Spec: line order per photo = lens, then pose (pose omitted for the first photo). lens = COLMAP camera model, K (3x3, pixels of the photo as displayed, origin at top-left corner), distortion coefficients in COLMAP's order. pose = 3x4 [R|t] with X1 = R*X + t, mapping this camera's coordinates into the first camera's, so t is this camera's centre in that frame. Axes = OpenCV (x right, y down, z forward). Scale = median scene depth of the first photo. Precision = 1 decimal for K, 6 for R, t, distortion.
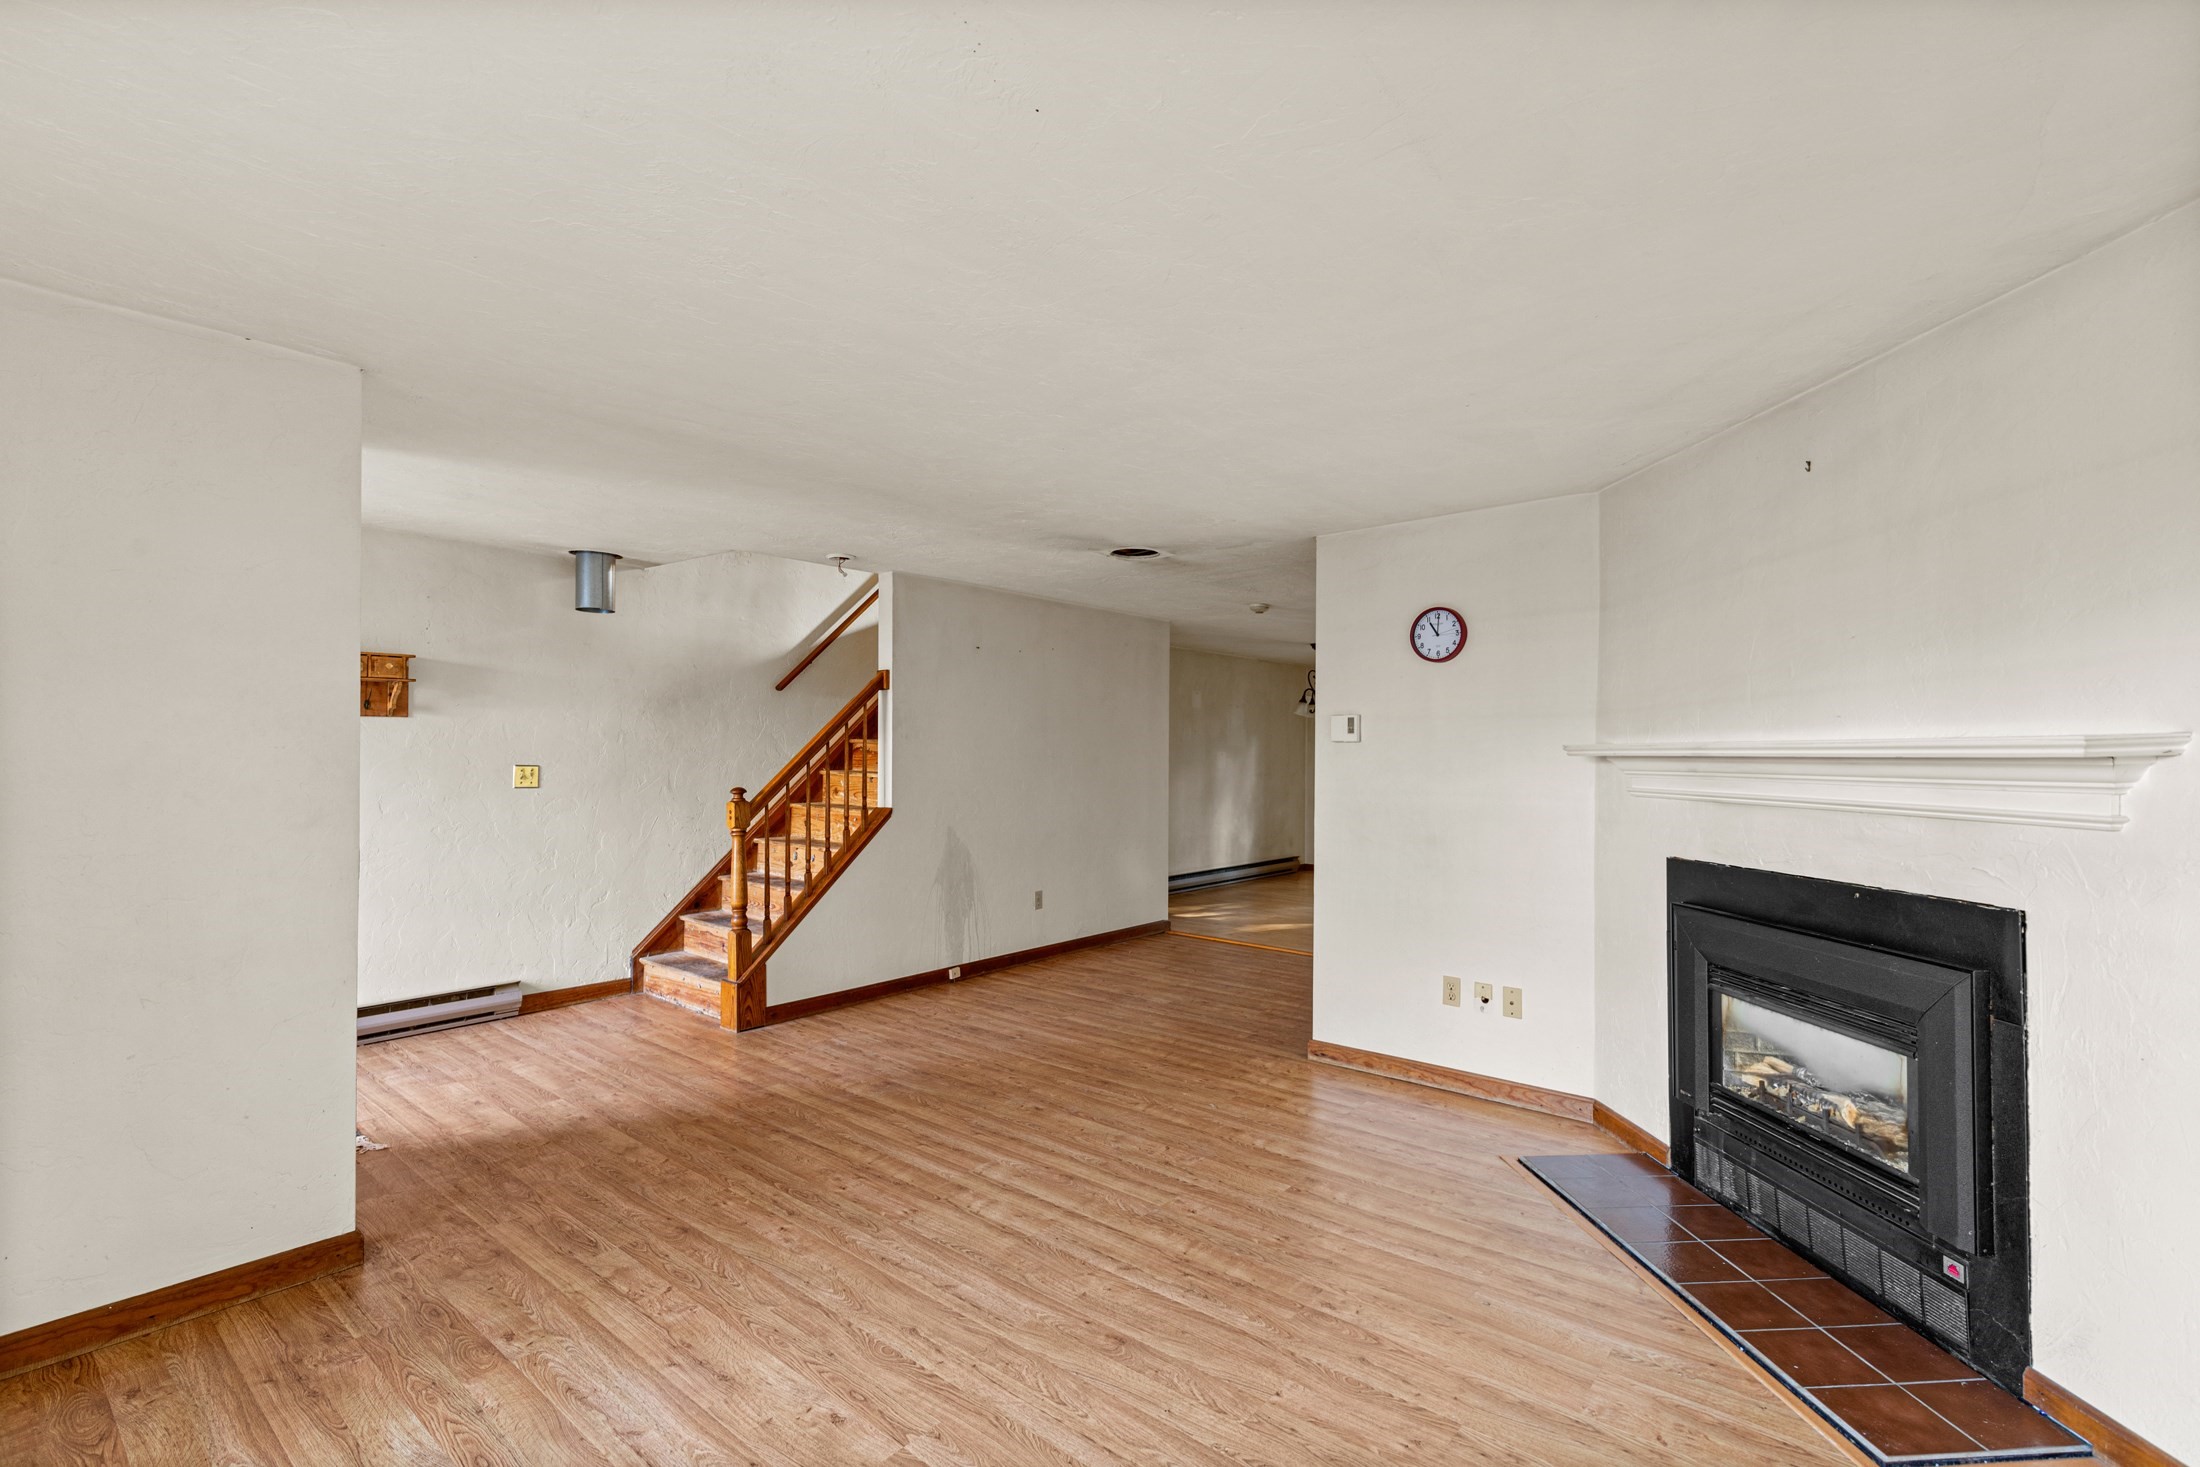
lens RADIAL K [[992.1, 0, 1114.7], [0, 992.1, 750.8], [0, 0, 1]] dist [0.003109, -0.000217]
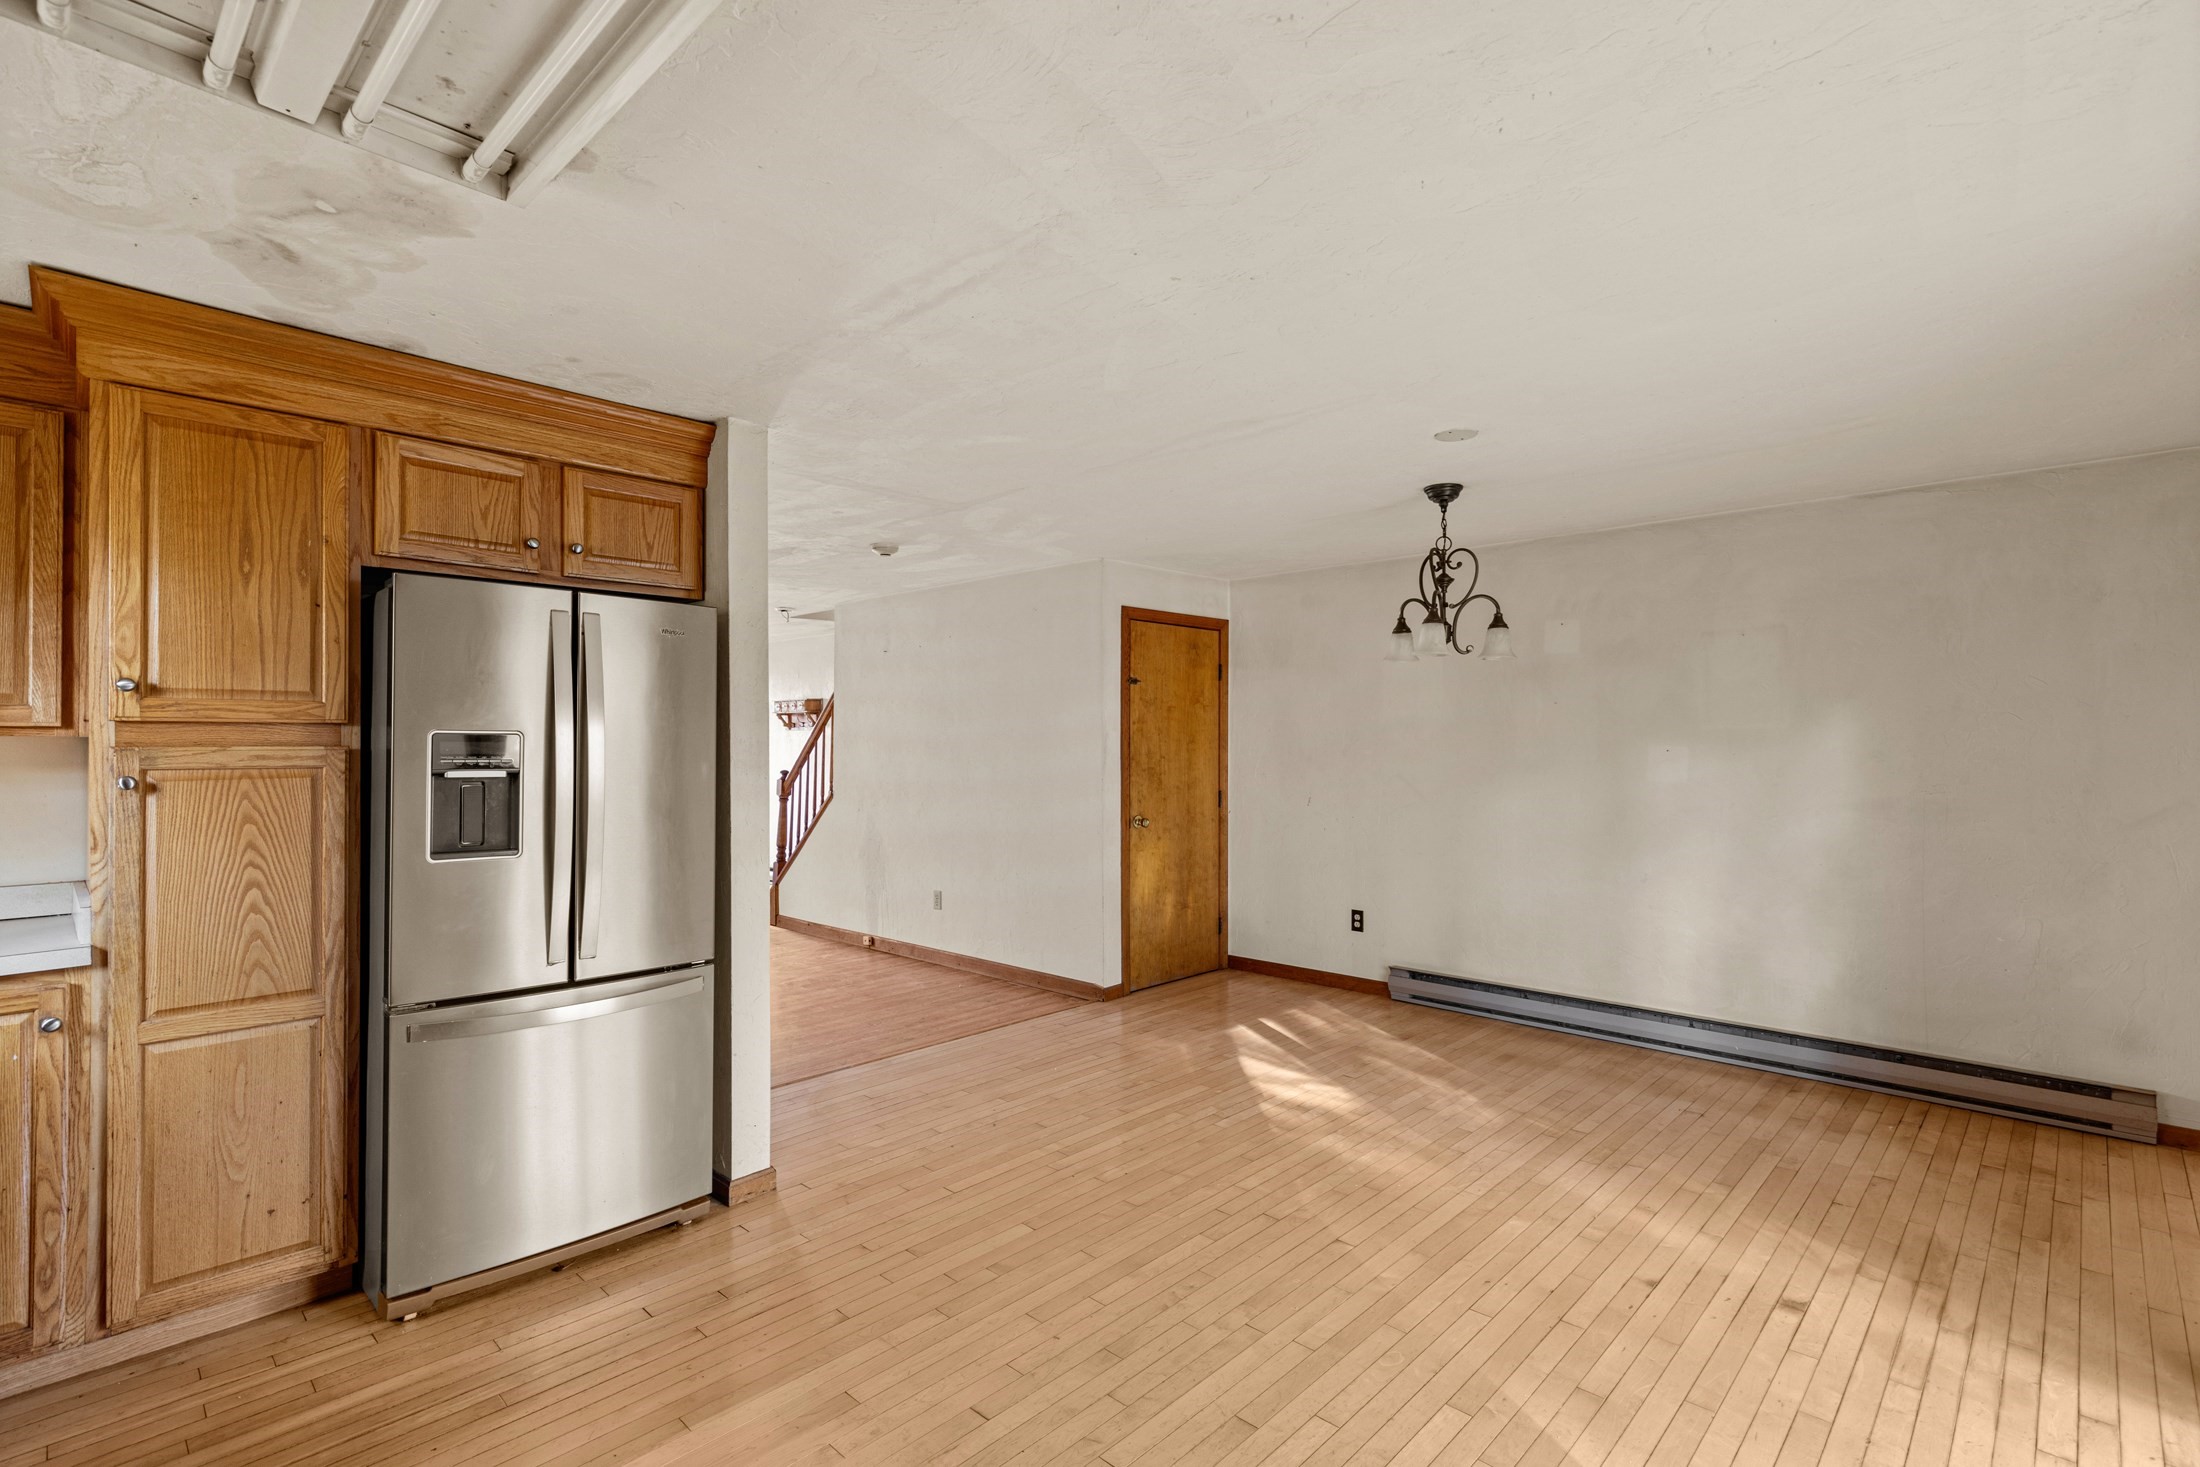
lens RADIAL K [[1016.3, 0, 1100.0], [0, 1016.3, 733.5], [0, 0, 1]] dist [0.002197, 0.000056]
pose [[-0.085372, -0.012924, -0.996265, 1.842242], [-0.003708, 0.999913, -0.012654, 0.011452], [0.996342, 0.002613, -0.085412, 2.516233]]
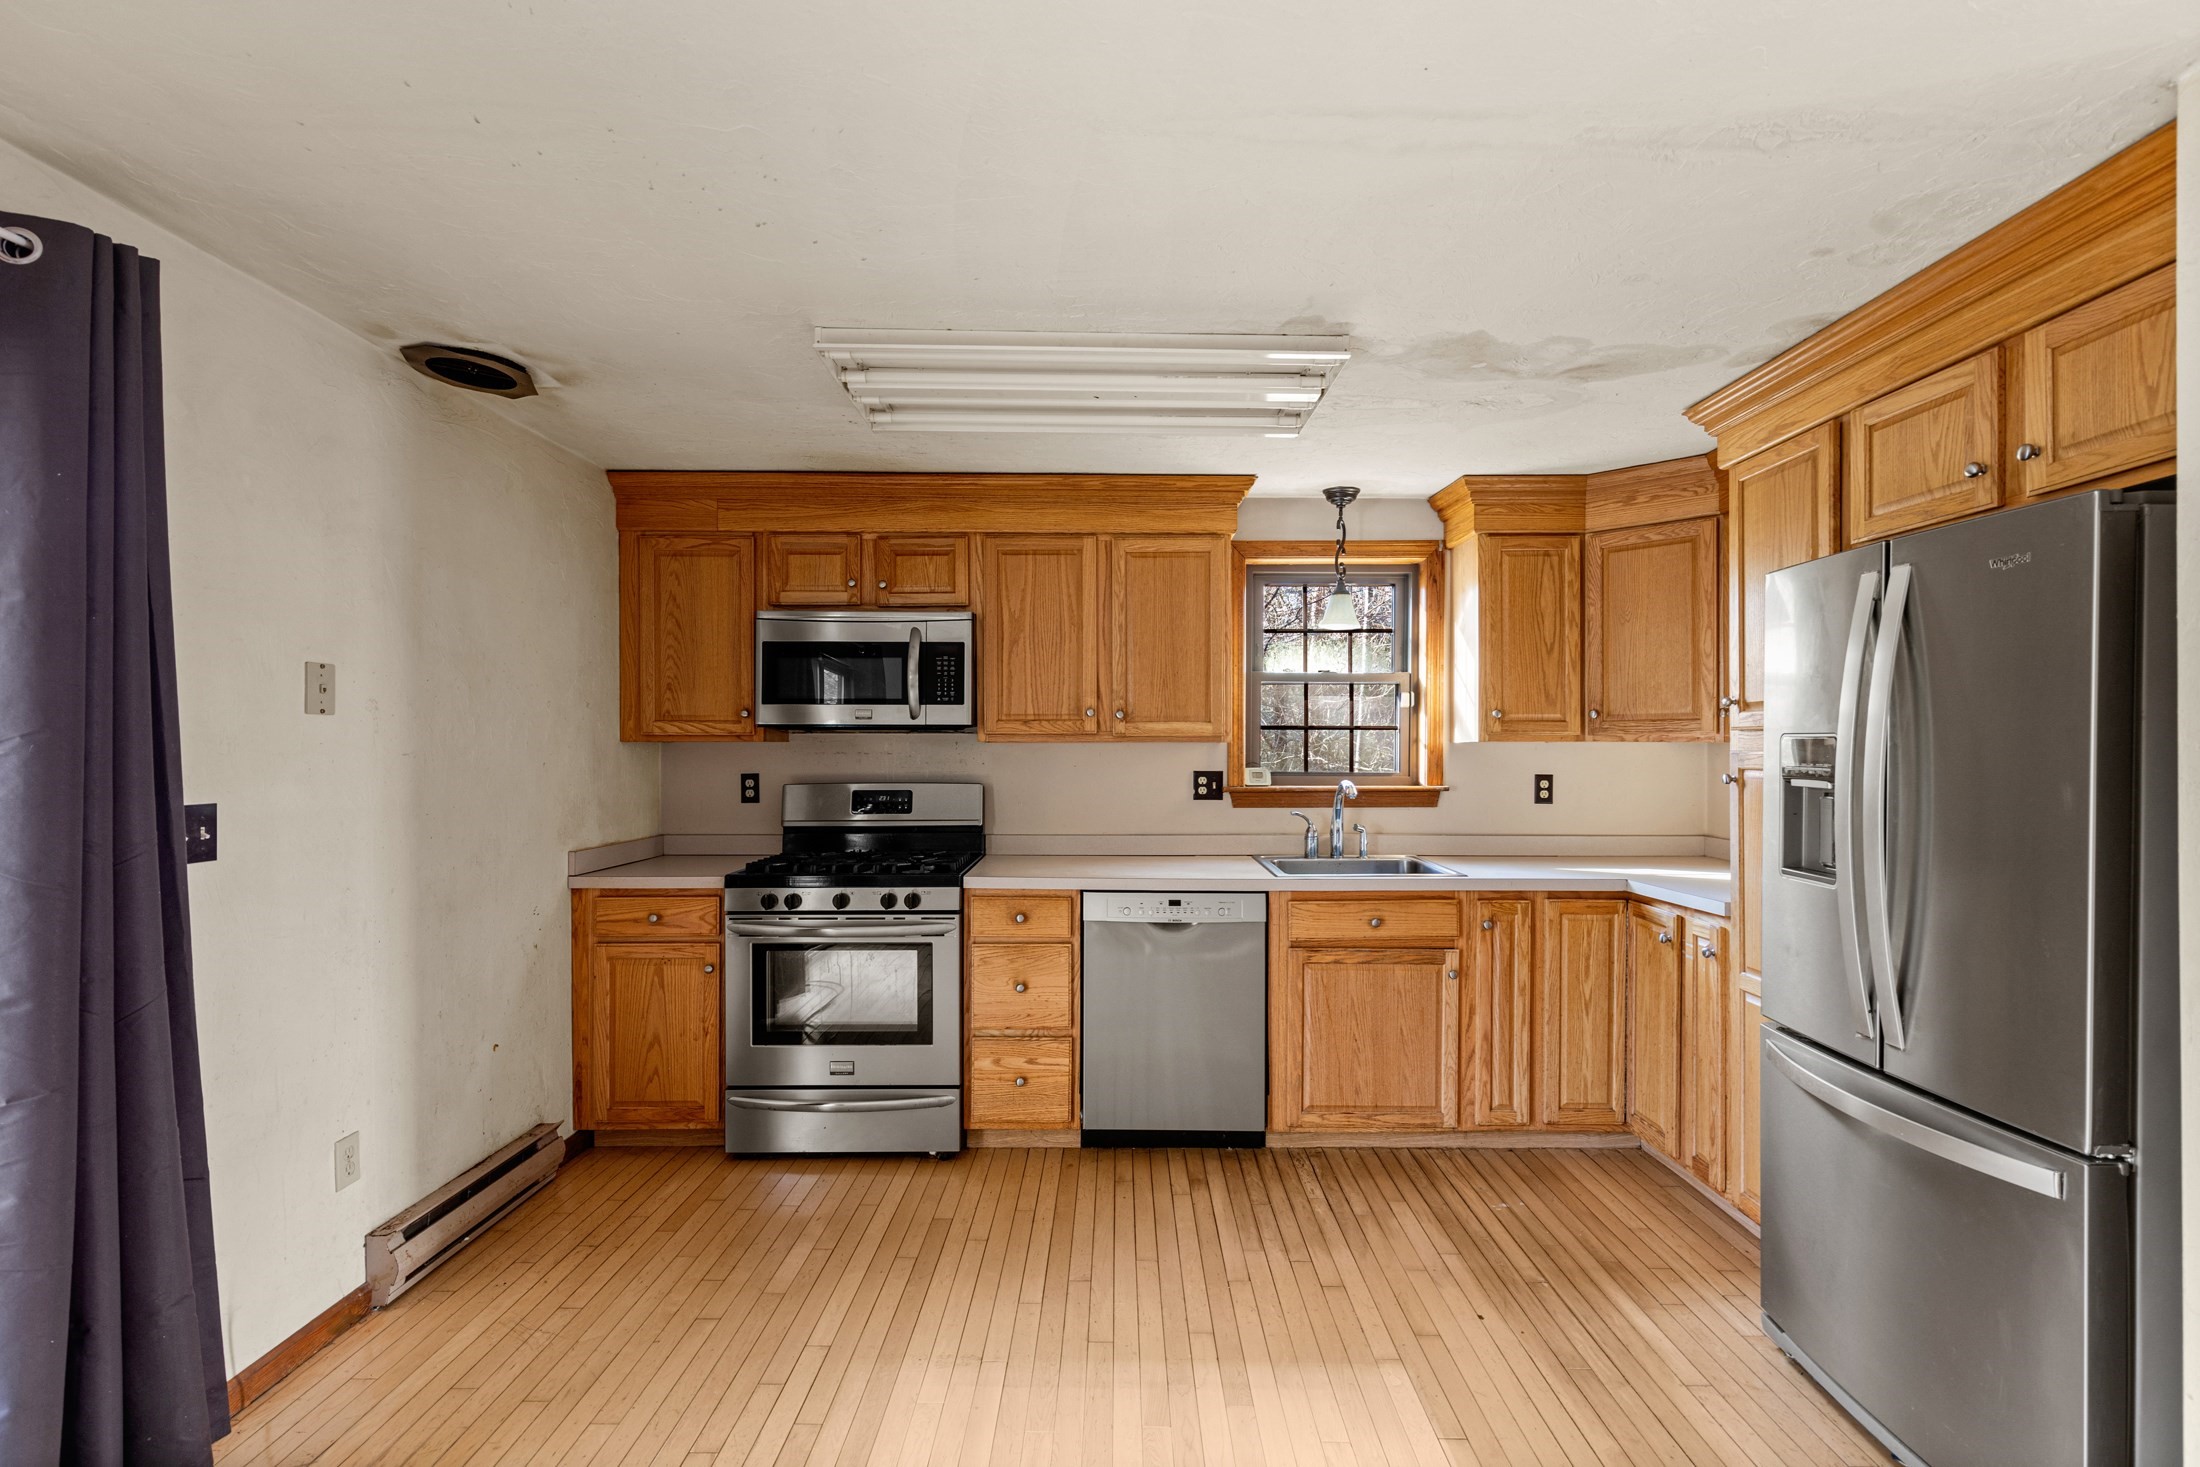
lens RADIAL K [[997.8, 0, 1106.2], [0, 997.8, 748.5], [0, 0, 1]] dist [0.016514, -0.008495]
pose [[-0.622981, -0.009407, 0.782180, 0.848326], [-0.005049, 0.999955, 0.008005, 0.008059], [-0.782220, 0.001038, -0.623001, 2.764111]]
